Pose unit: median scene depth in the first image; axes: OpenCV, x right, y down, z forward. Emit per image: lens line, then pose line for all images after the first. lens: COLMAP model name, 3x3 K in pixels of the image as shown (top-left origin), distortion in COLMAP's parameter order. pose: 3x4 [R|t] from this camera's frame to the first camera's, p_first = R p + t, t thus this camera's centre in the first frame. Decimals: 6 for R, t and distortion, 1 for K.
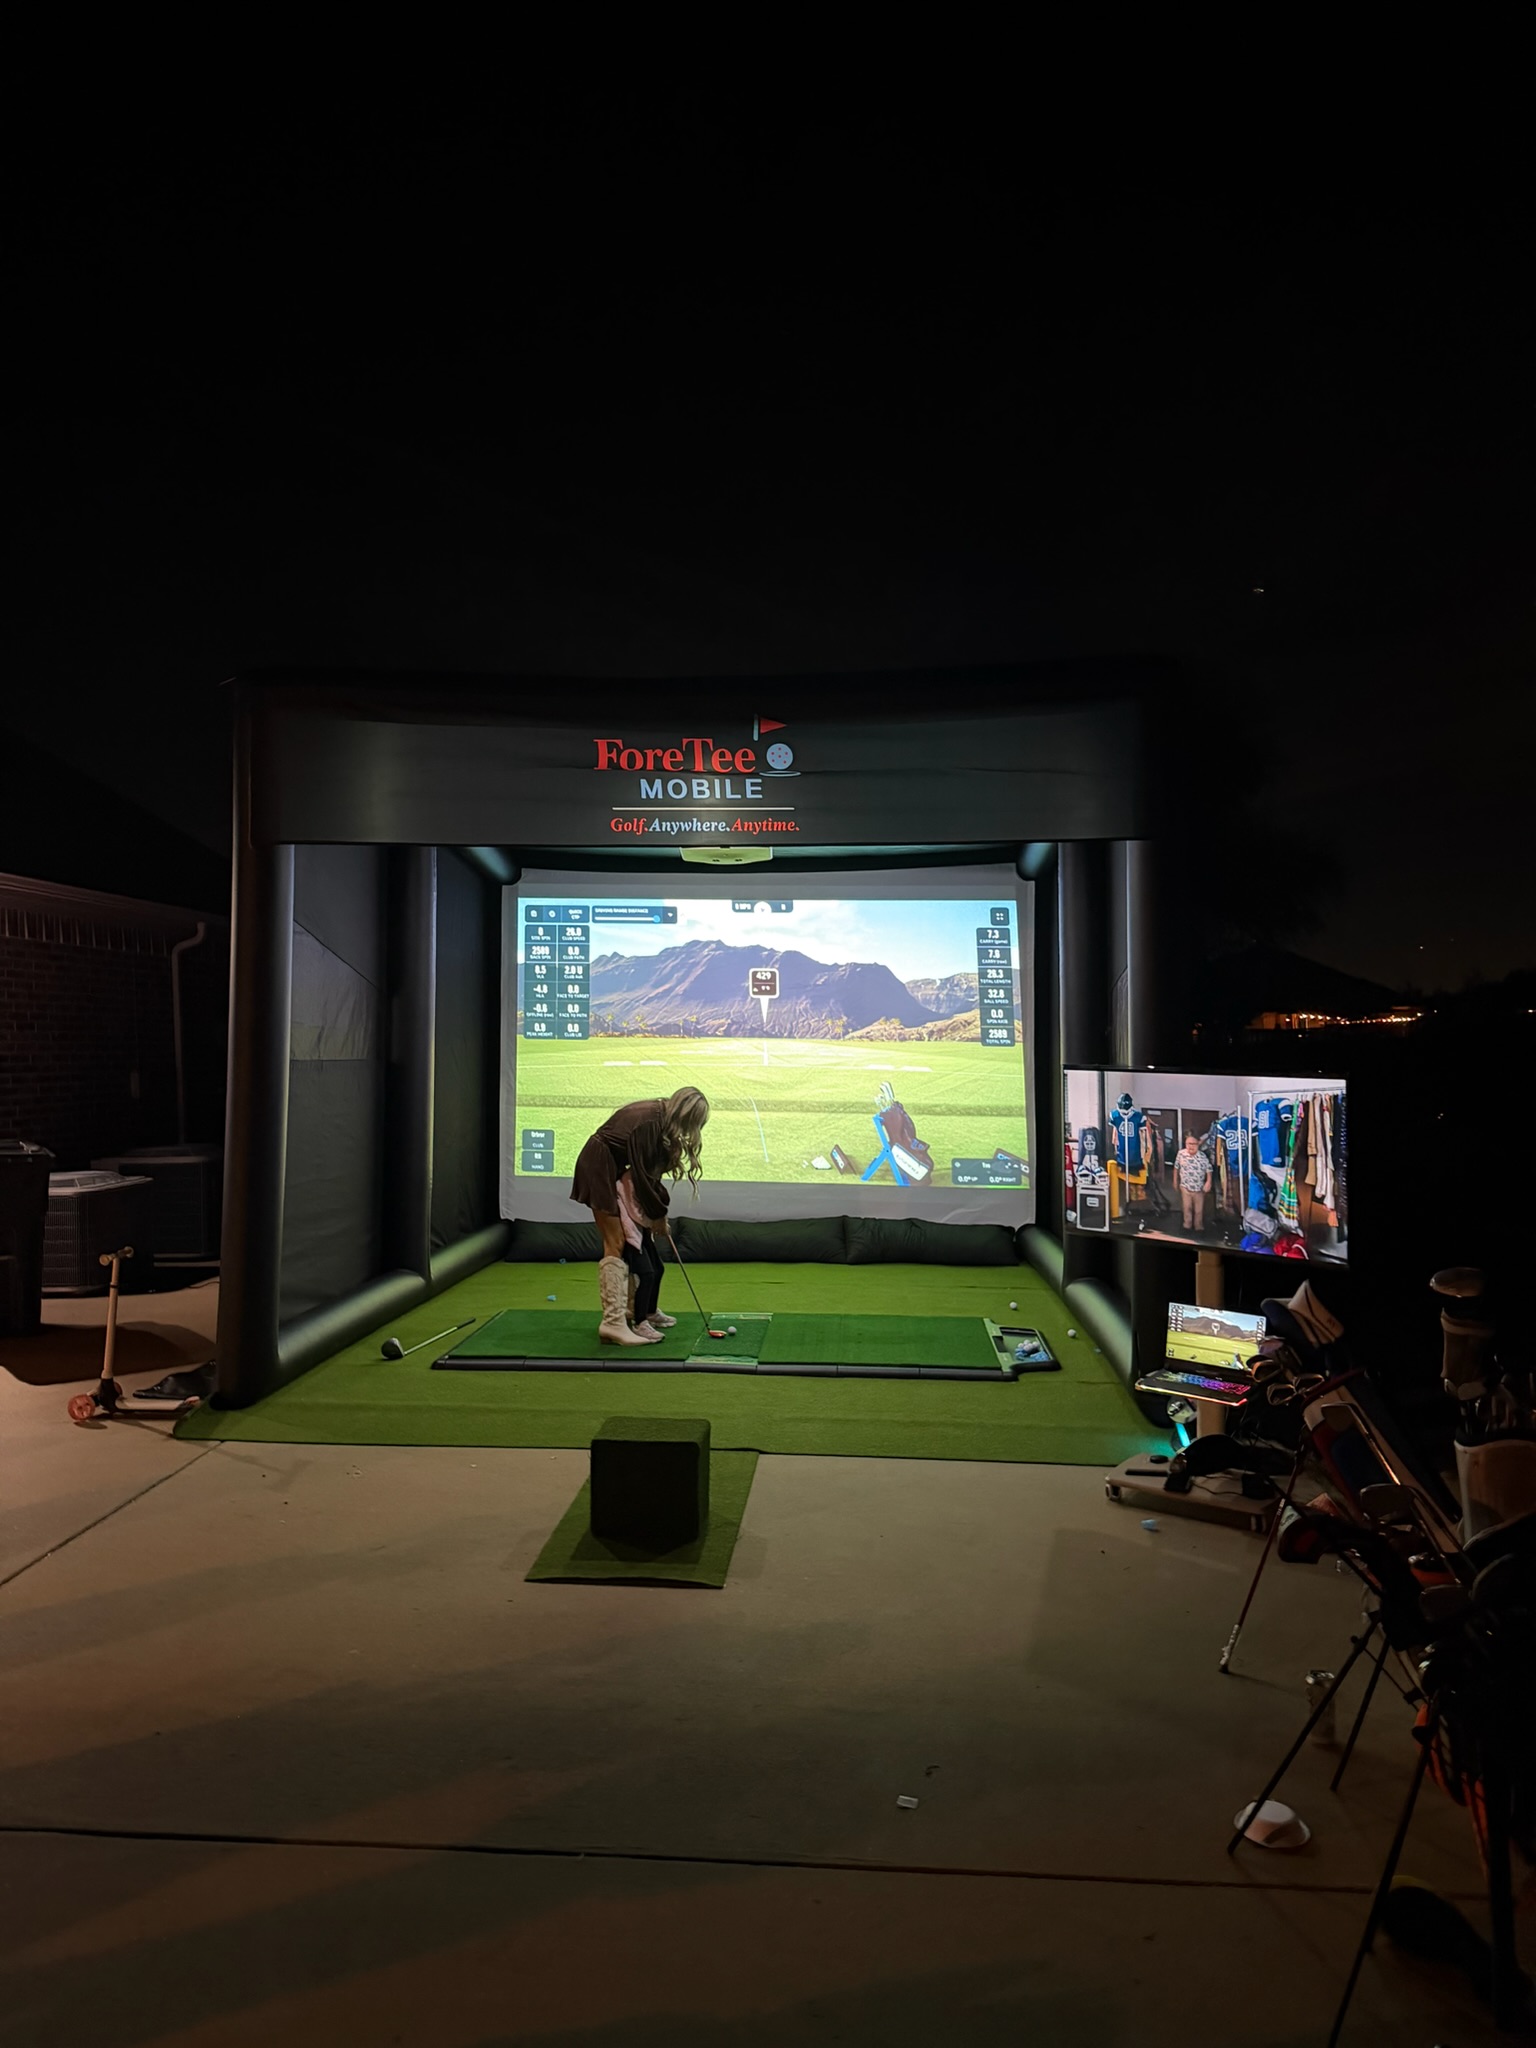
lens RADIAL K [[1456.1, 0, 734.4], [0, 1456.1, 1019.9], [0, 0, 1]] dist [0.089646, -0.037942]
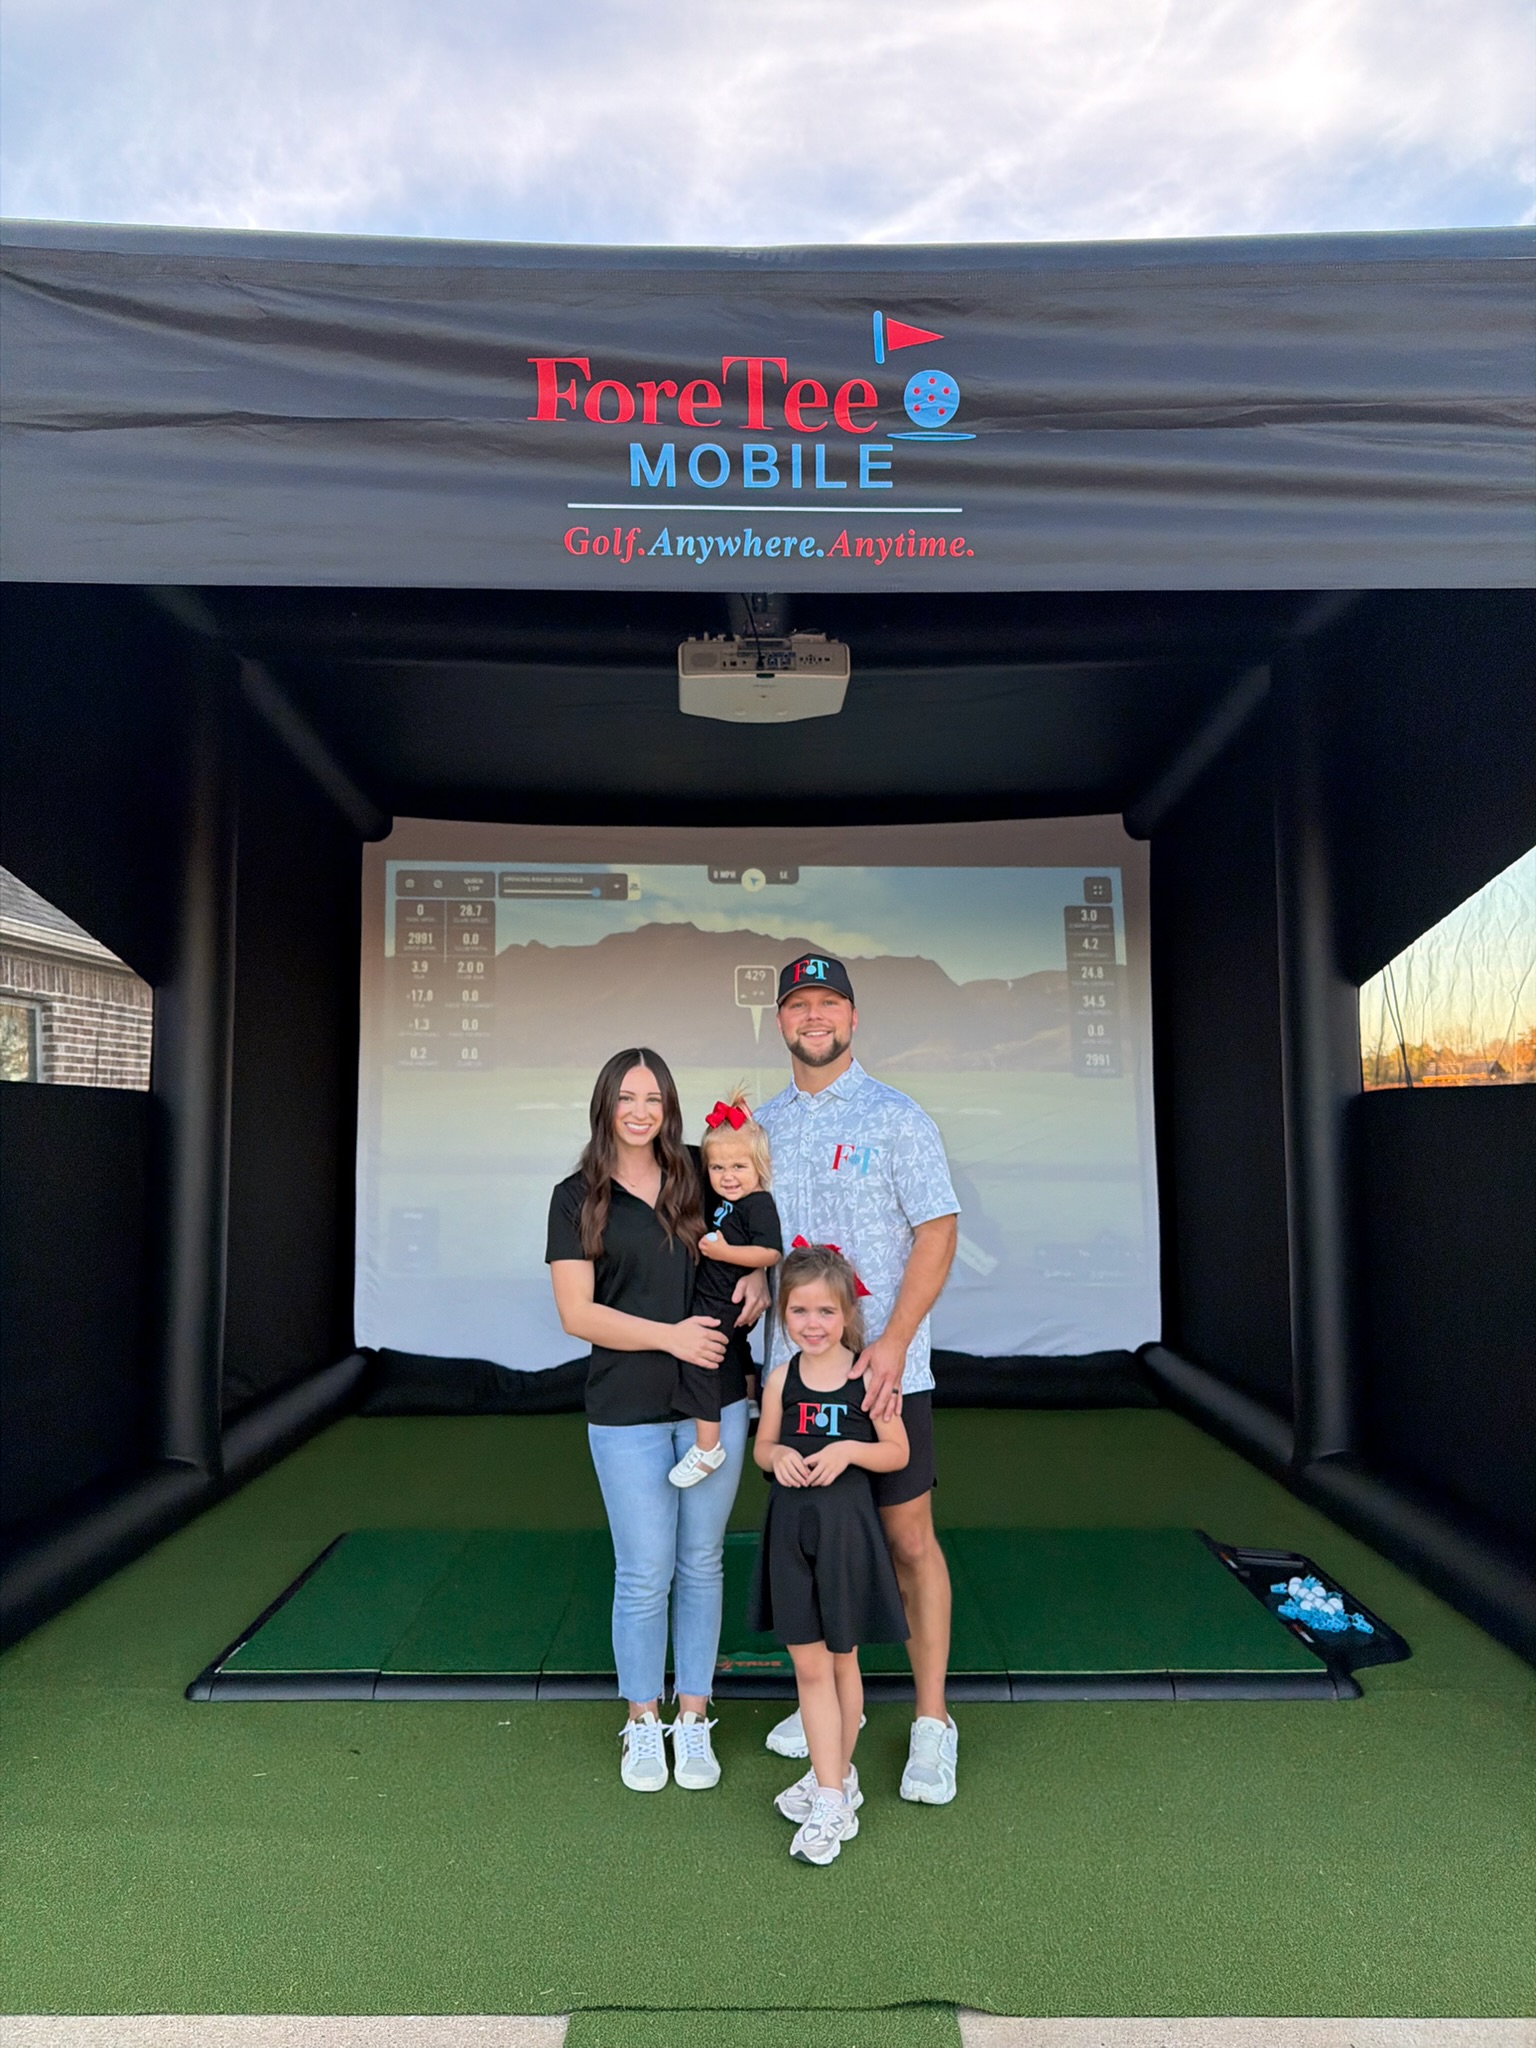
lens RADIAL K [[1456.1, 0, 757.0], [0, 1456.1, 1037.1], [0, 0, 1]] dist [0.089646, -0.037942]
pose [[0.995906, -0.000776, 0.090394, -0.040891], [0.004652, 0.999078, -0.042679, 0.027363], [-0.090277, 0.042925, 0.994991, 0.327582]]
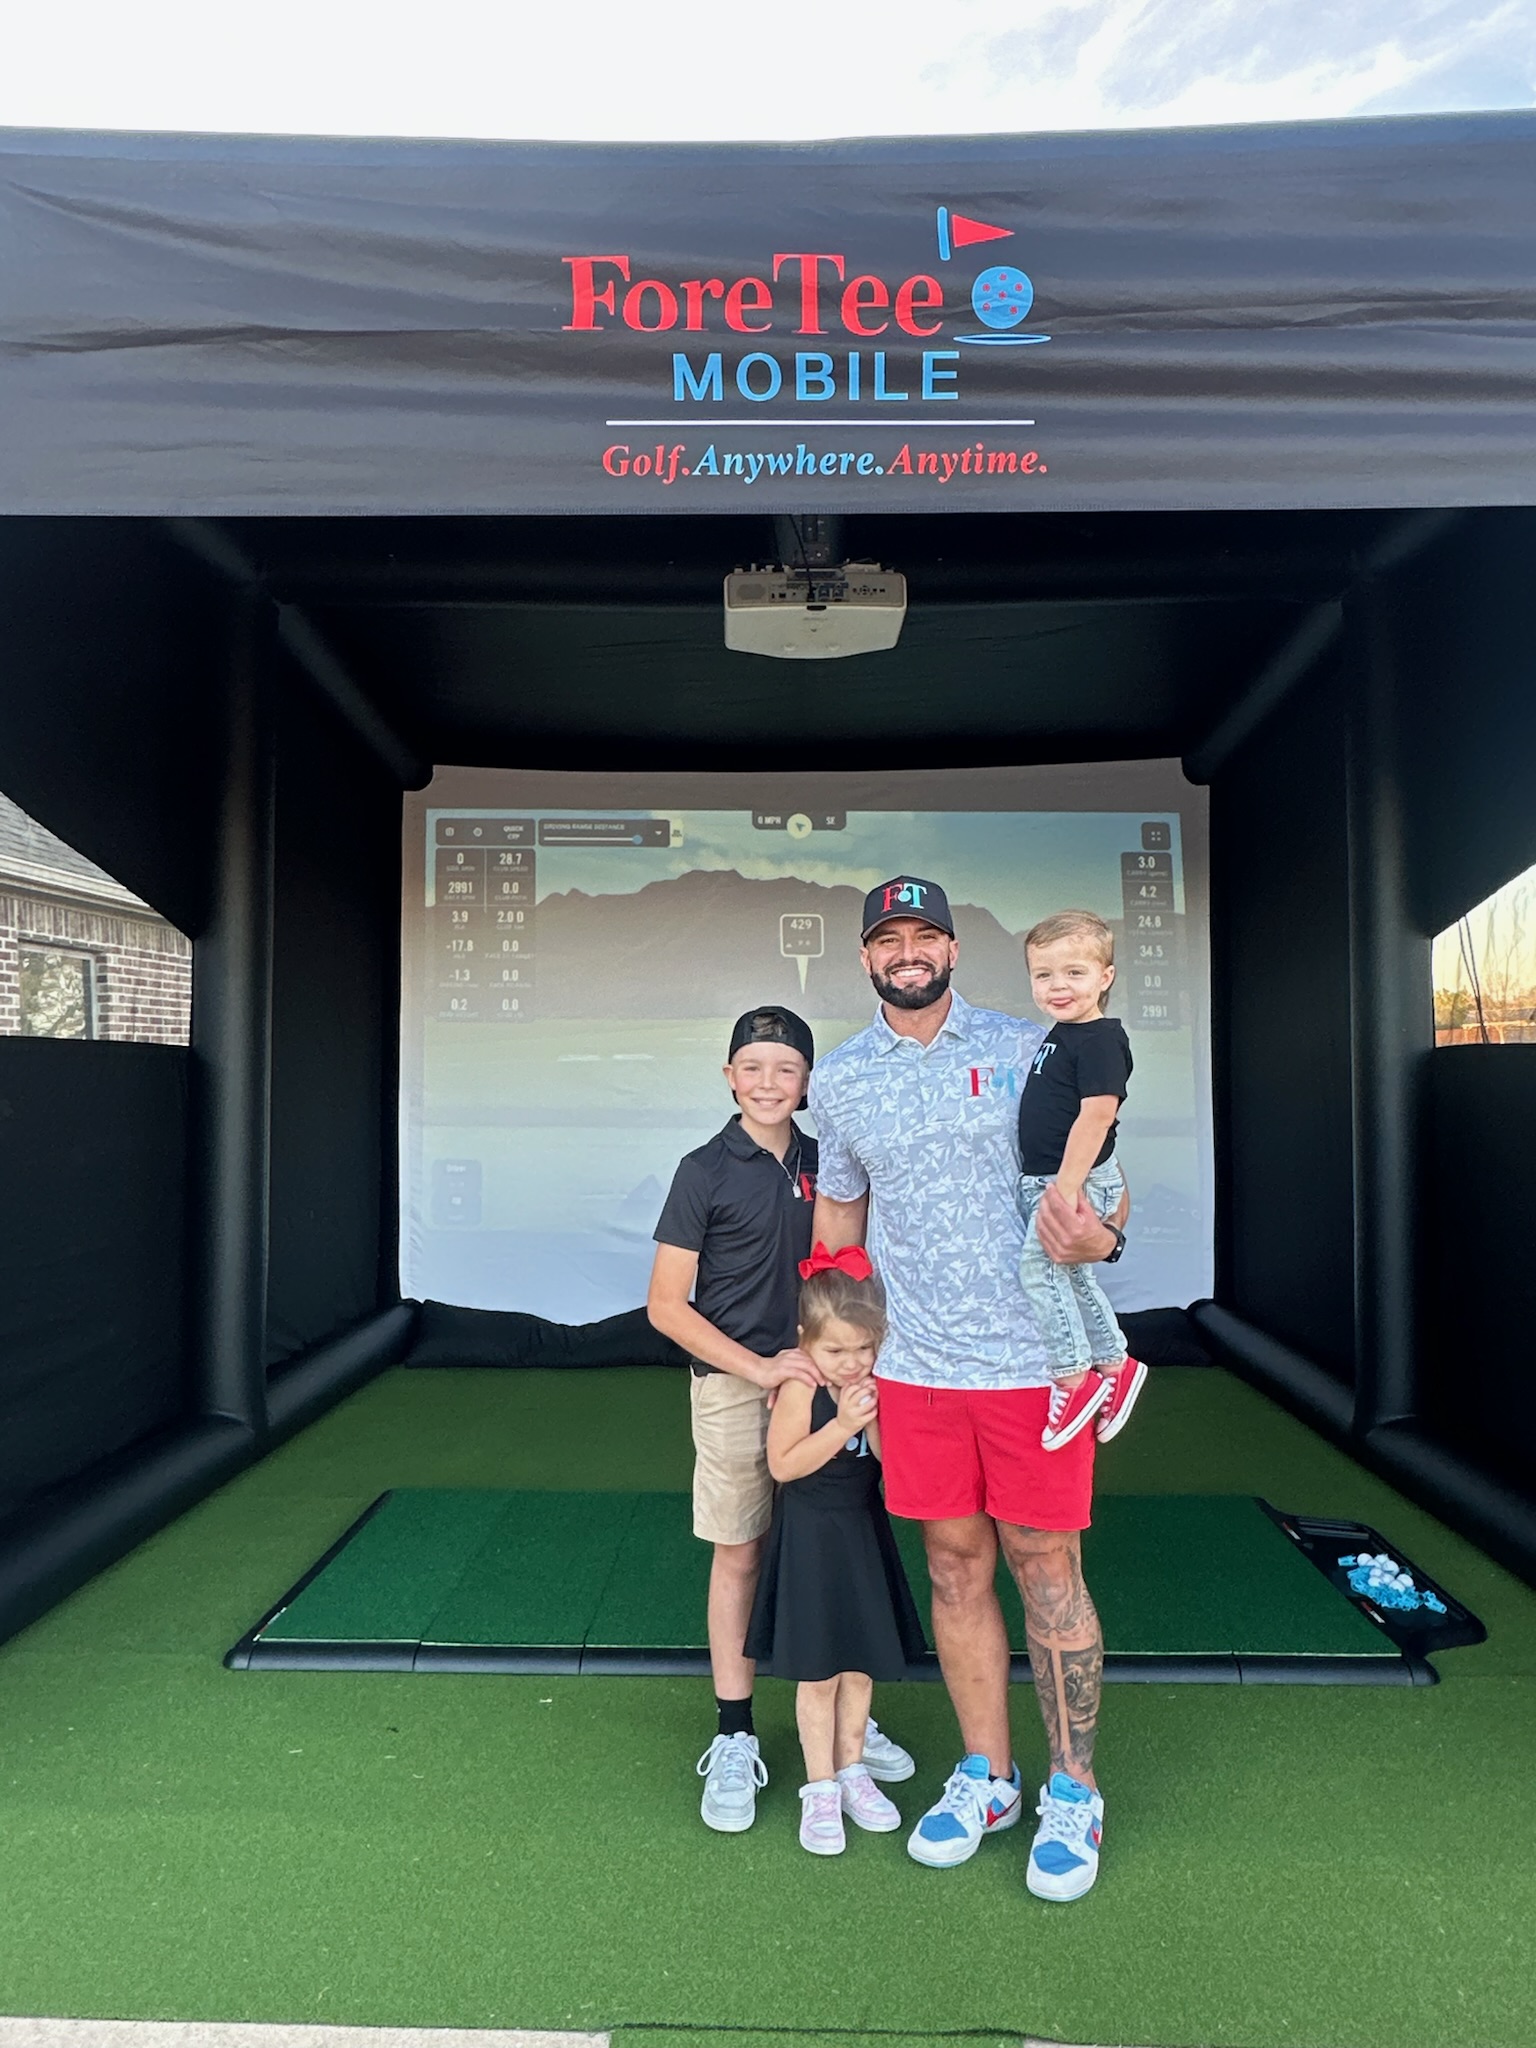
lens RADIAL K [[1443.5, 0, 755.6], [0, 1443.5, 1024.8], [0, 0, 1]] dist [-0.002462, 0.037387]
pose [[0.998166, -0.001703, 0.060515, -0.040505], [0.002528, 0.999905, -0.013543, 0.023752], [-0.060486, 0.013672, 0.998075, 0.352144]]
